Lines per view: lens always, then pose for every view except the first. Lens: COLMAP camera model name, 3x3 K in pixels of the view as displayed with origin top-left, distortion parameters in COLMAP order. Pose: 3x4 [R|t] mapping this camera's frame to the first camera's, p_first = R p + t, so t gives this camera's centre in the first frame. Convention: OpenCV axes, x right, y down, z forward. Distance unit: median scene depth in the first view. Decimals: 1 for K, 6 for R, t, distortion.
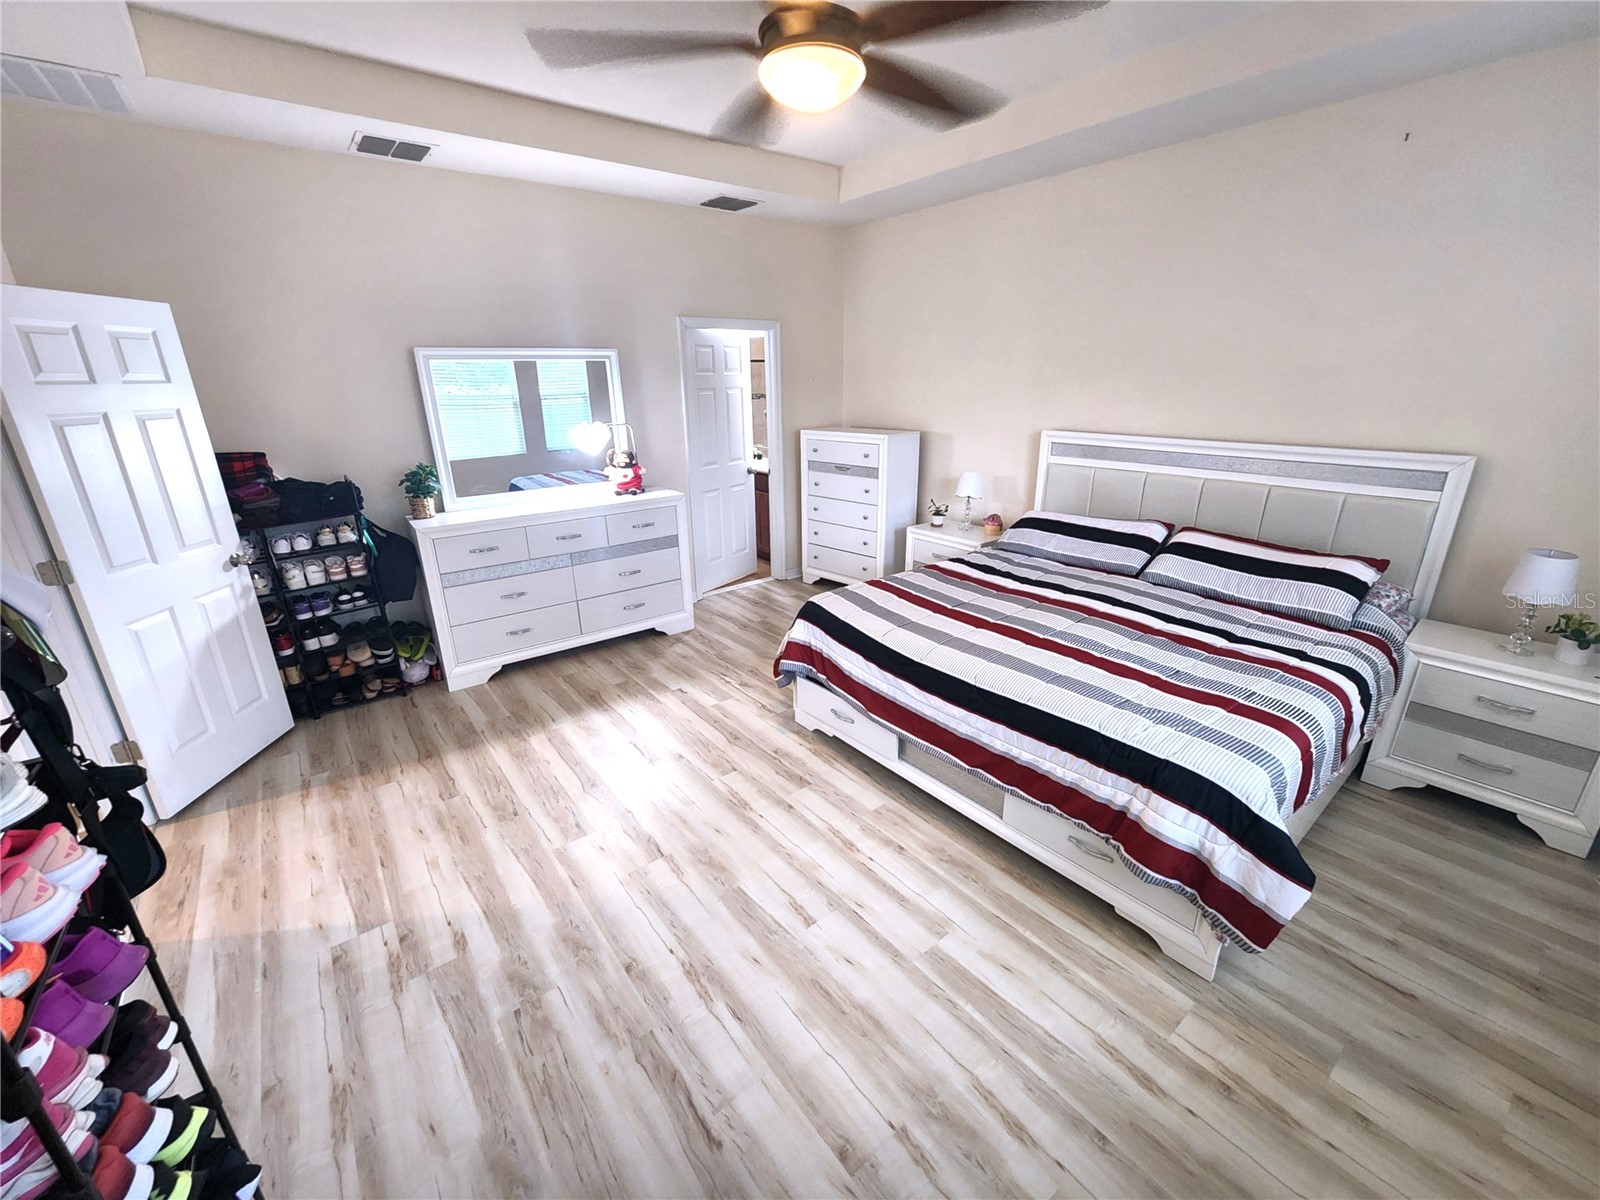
lens RADIAL K [[650.3, 0, 802.6], [0, 650.3, 602.0], [0, 0, 1]] dist [0.000457, 0.000035]
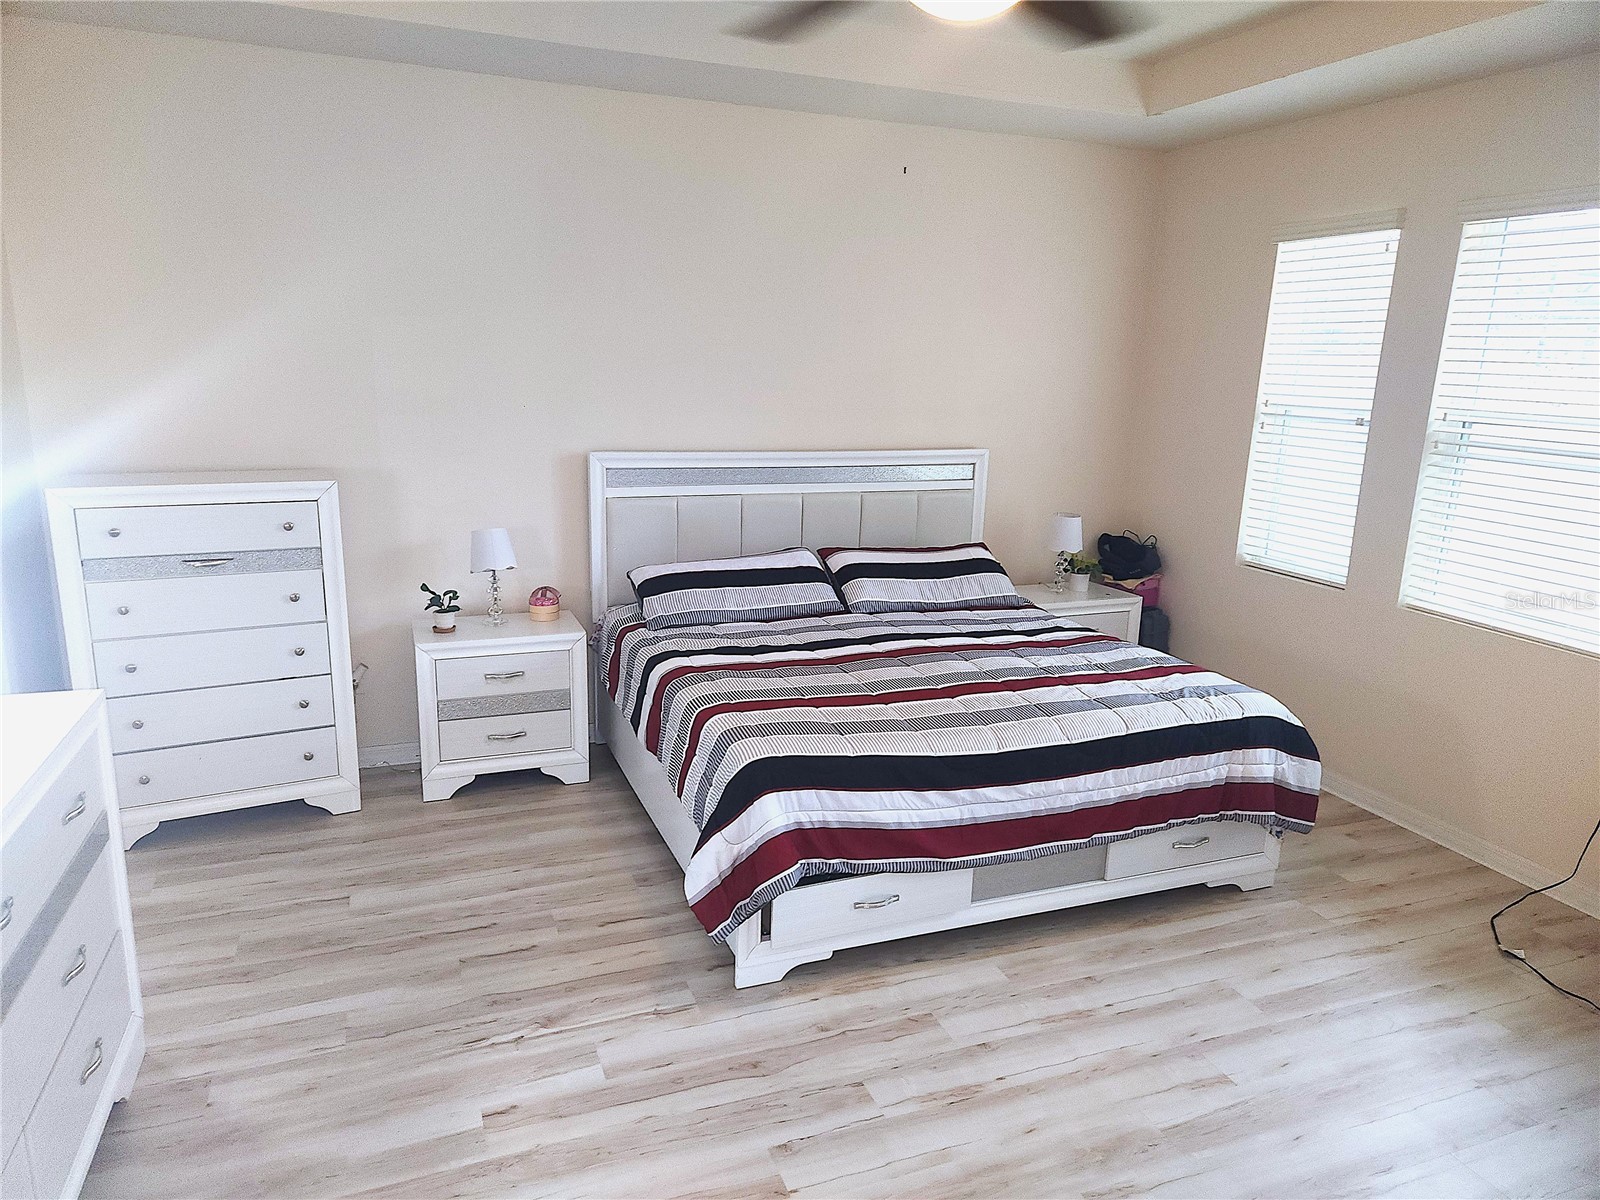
lens RADIAL K [[1070.0, 0, 803.8], [0, 1070.0, 594.4], [0, 0, 1]] dist [0.032055, -0.003862]
pose [[0.294073, -0.187064, 0.937298, -0.905608], [0.288267, 0.952353, 0.099626, -0.241699], [-0.911276, 0.240895, 0.333986, 0.653335]]
